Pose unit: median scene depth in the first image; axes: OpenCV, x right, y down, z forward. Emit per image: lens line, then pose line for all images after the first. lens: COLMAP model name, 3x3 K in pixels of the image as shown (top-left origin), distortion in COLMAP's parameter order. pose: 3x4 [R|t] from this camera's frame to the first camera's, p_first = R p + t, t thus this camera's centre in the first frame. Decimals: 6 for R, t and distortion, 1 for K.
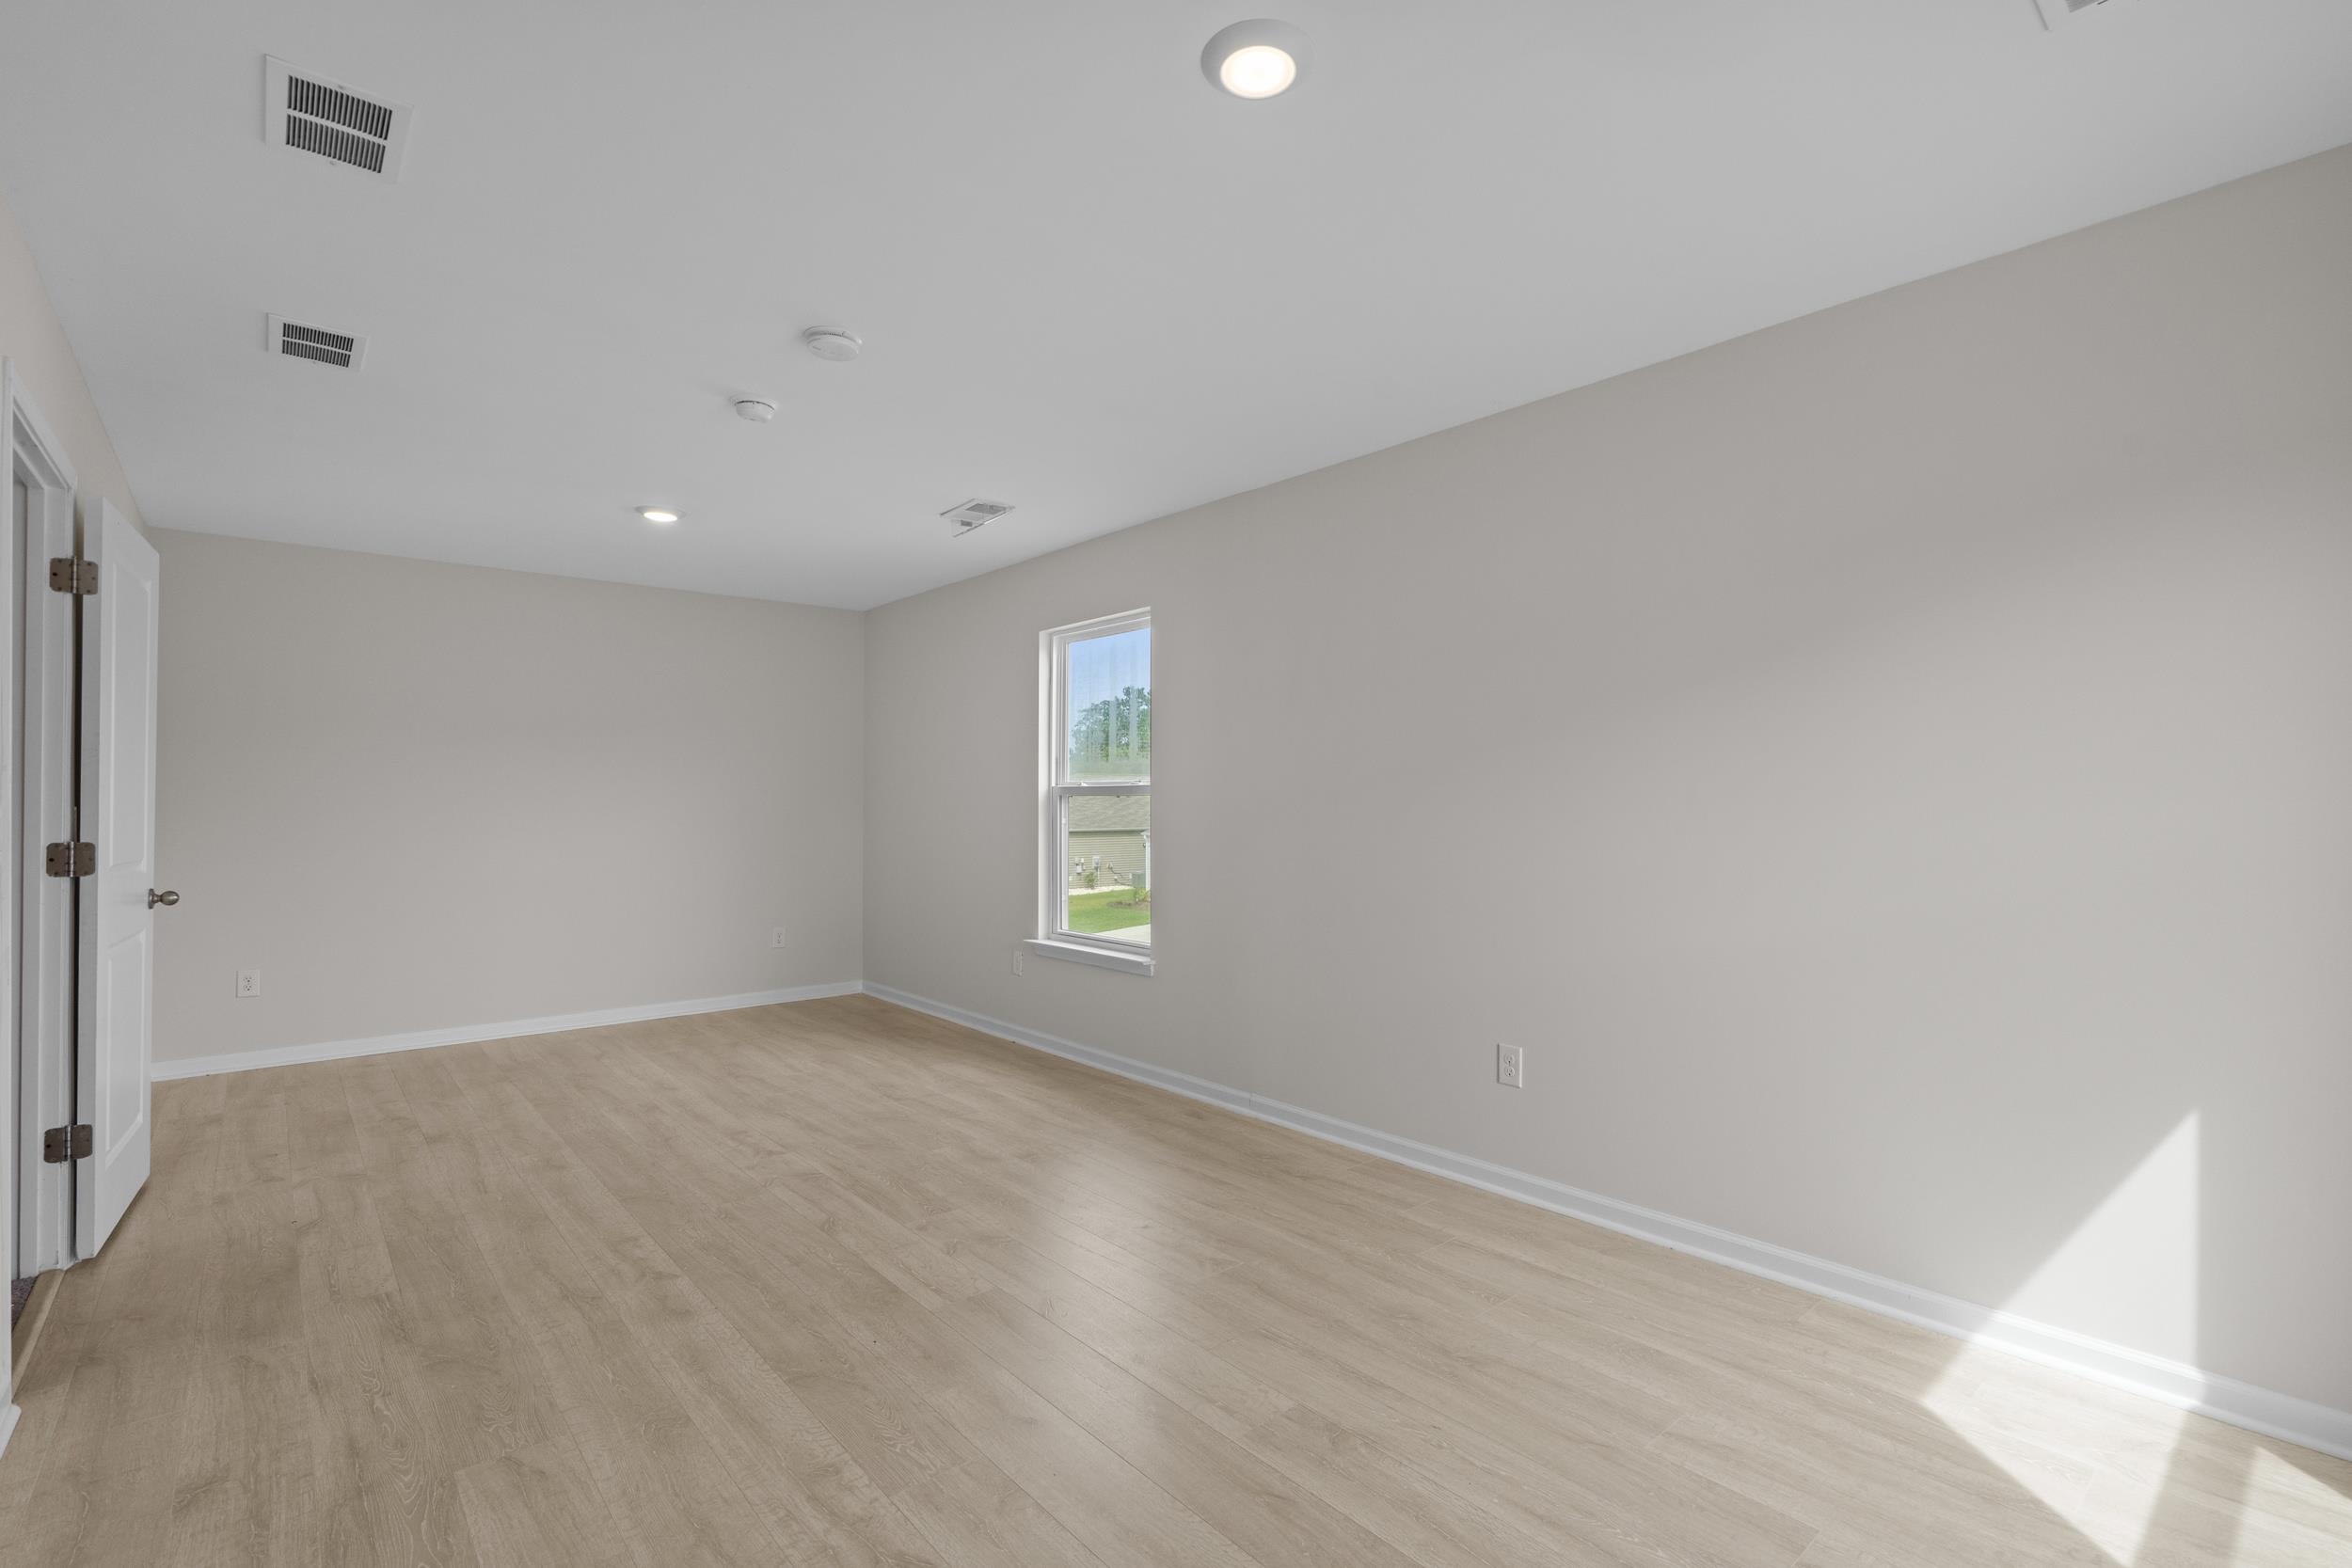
lens RADIAL K [[1071.4, 0, 1186.5], [0, 1071.4, 804.3], [0, 0, 1]] dist [-0.000241, 0.001365]
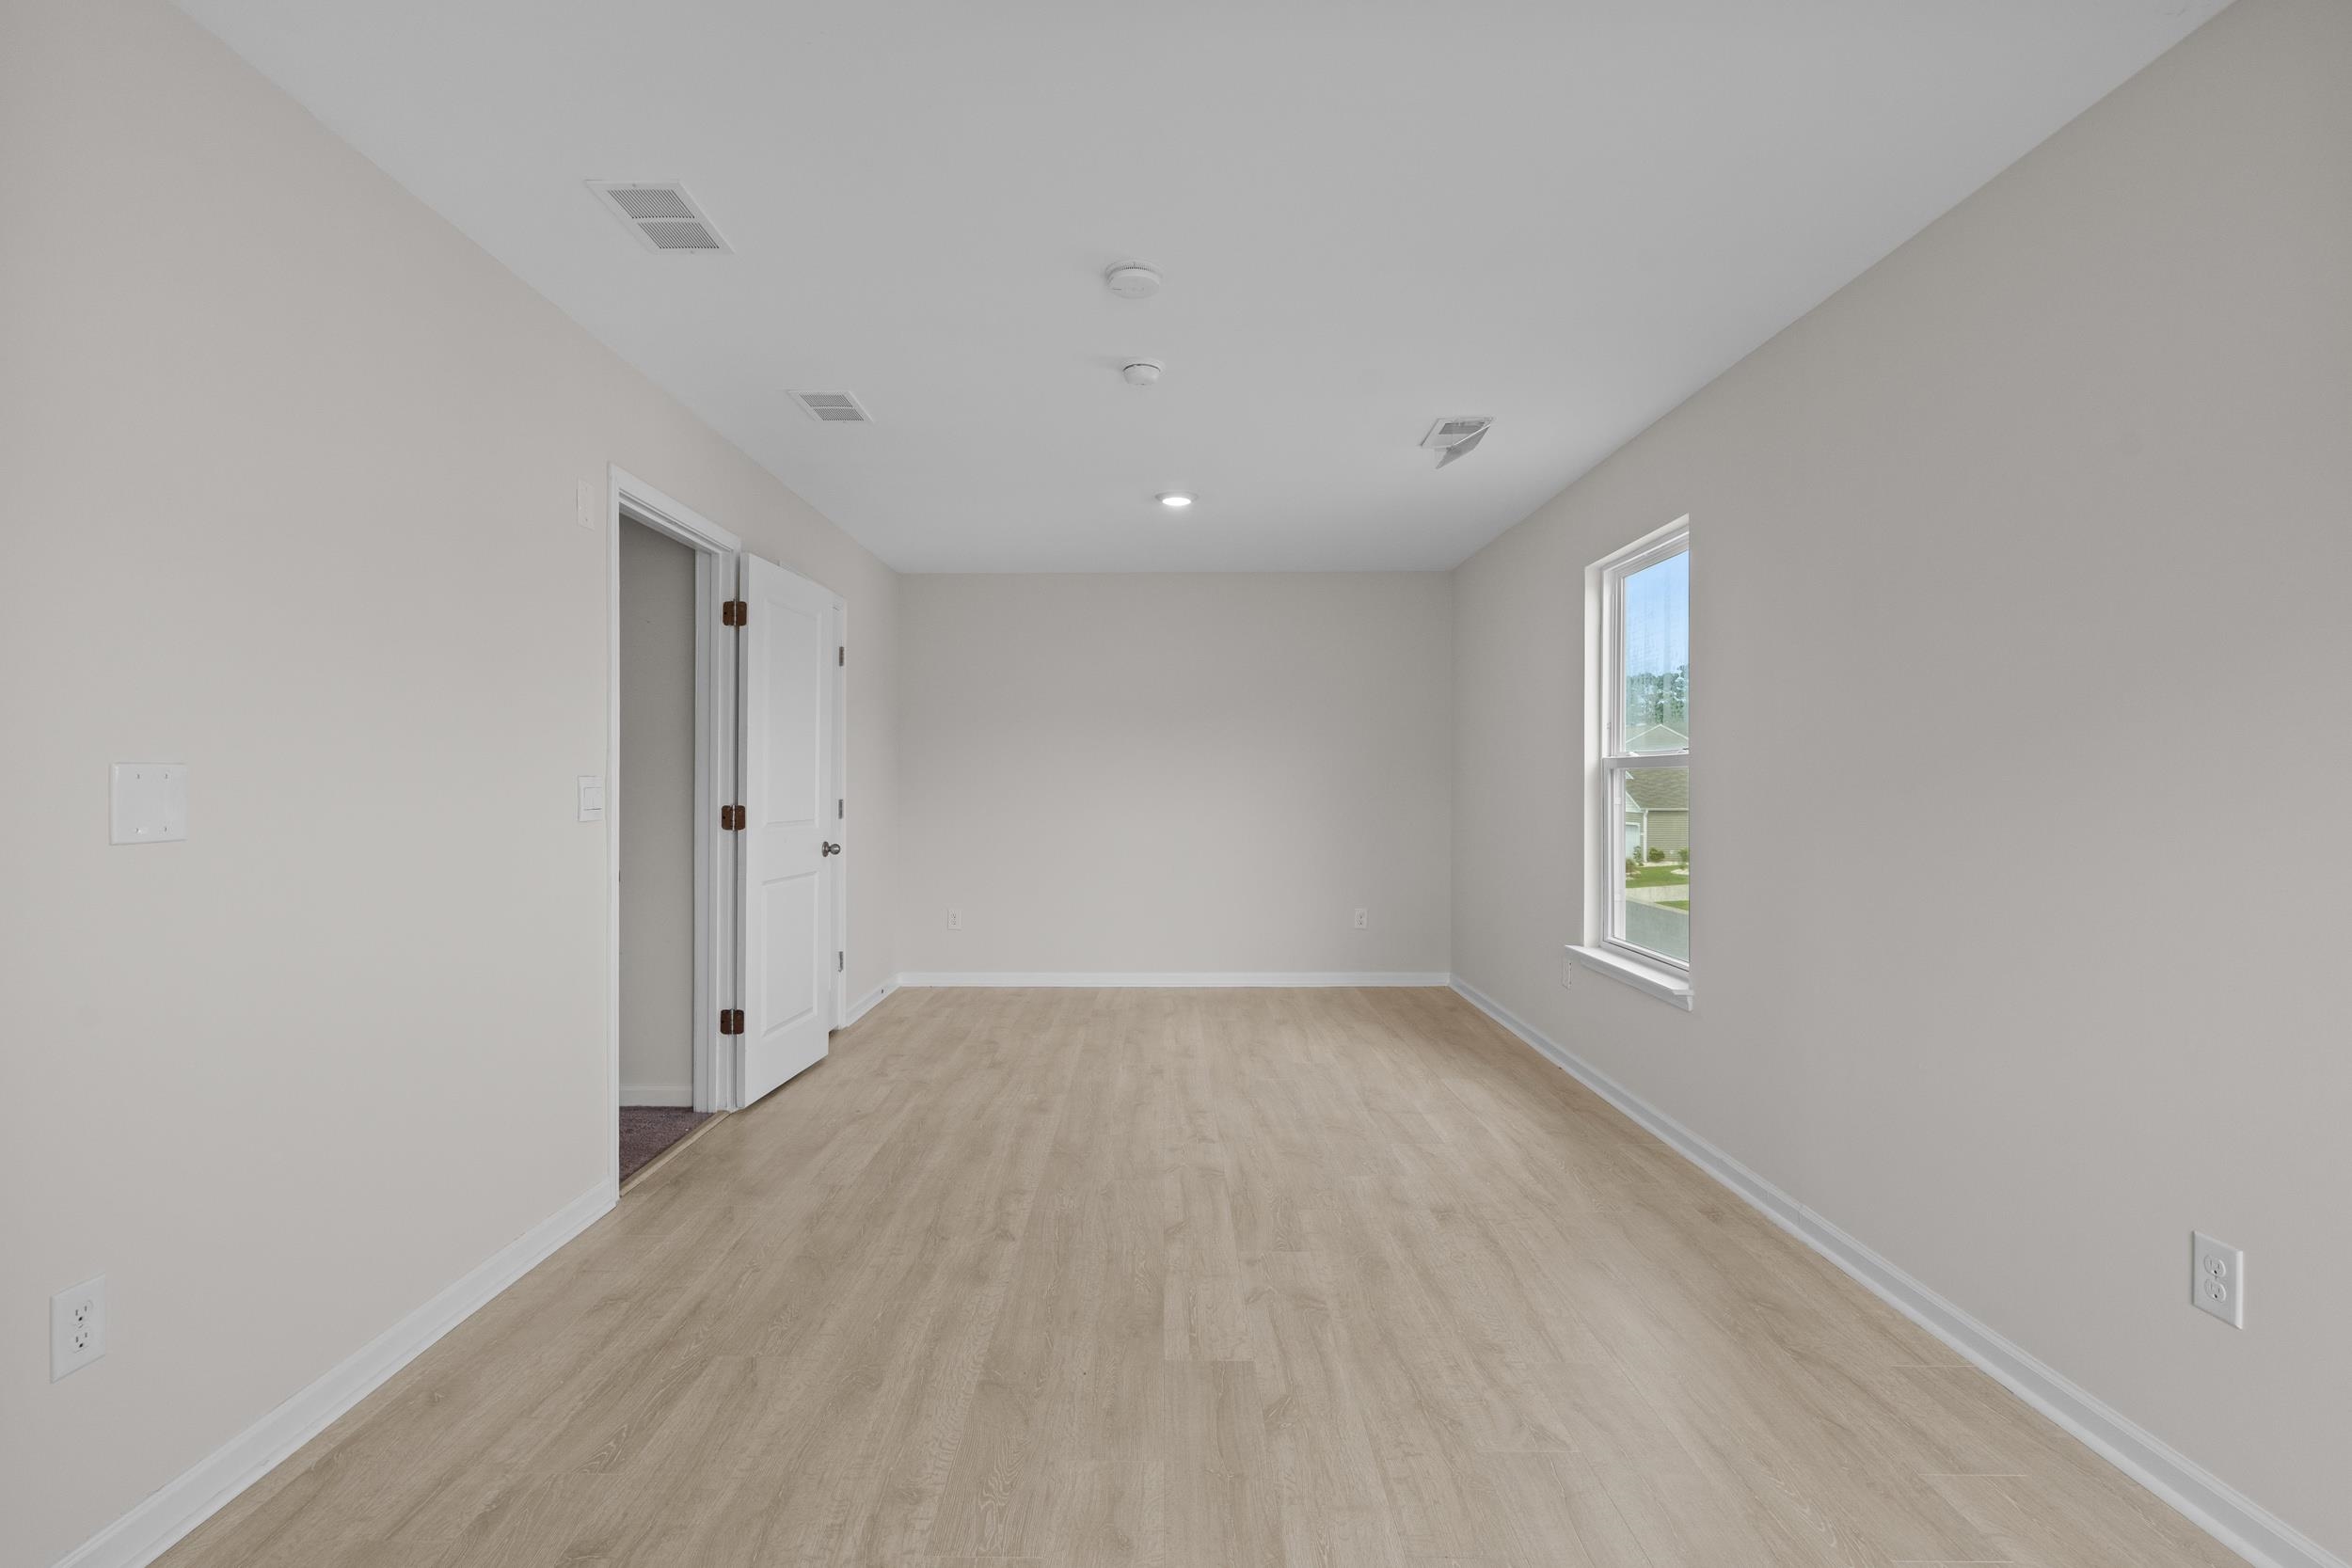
lens RADIAL K [[1095.7, 0, 1176.0], [0, 1095.7, 784.0], [0, 0, 1]] dist [-0.001534, 0.000885]
pose [[0.747453, 0.001597, -0.664313, 0.270044], [-0.002031, 0.999998, 0.000118, 0.004906], [0.664312, 0.001261, 0.747455, 0.261191]]
